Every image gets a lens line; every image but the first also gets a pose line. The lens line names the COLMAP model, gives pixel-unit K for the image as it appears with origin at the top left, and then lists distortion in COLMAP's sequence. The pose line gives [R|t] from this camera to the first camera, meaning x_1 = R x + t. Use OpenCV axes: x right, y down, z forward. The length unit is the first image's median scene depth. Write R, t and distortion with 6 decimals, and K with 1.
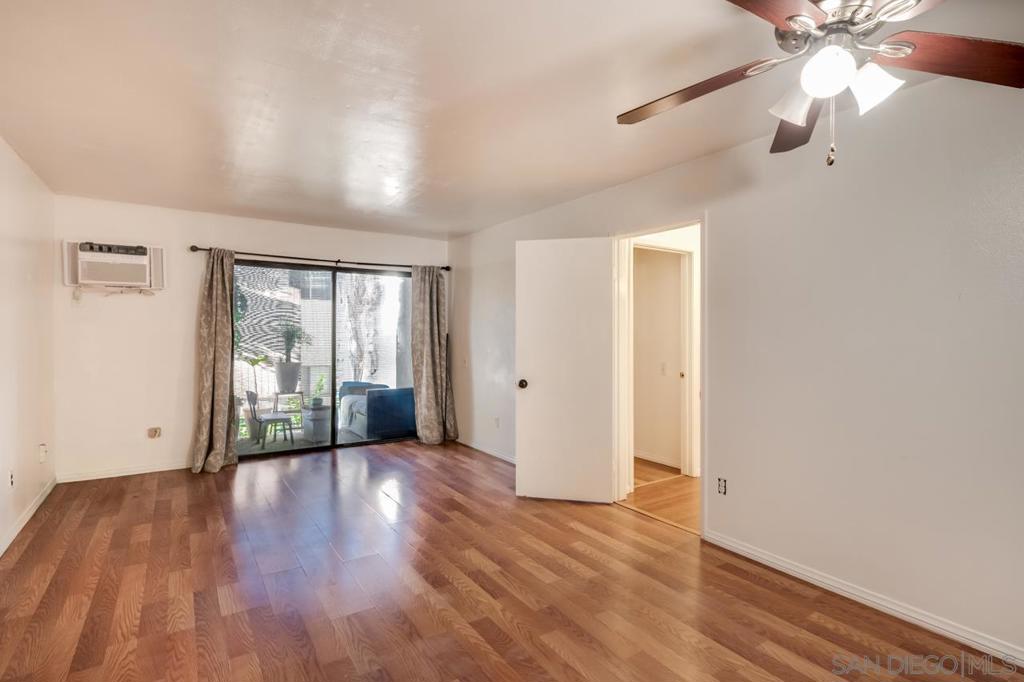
lens RADIAL K [[499.3, 0, 507.4], [0, 499.3, 334.5], [0, 0, 1]] dist [-0.001638, -0.000126]
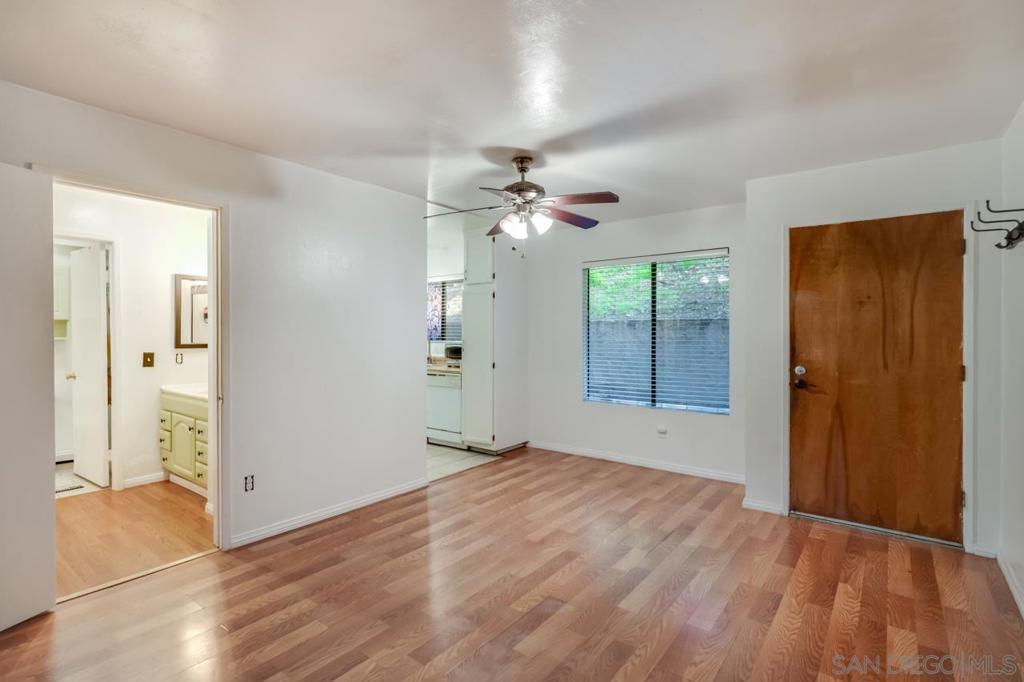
lens RADIAL K [[499.3, 0, 507.4], [0, 499.3, 334.5], [0, 0, 1]] dist [-0.001638, -0.000126]
pose [[-0.323882, -0.011032, 0.946033, -0.663556], [-0.001804, 0.999937, 0.011043, -0.007804], [-0.946096, 0.001870, -0.323882, 0.803216]]
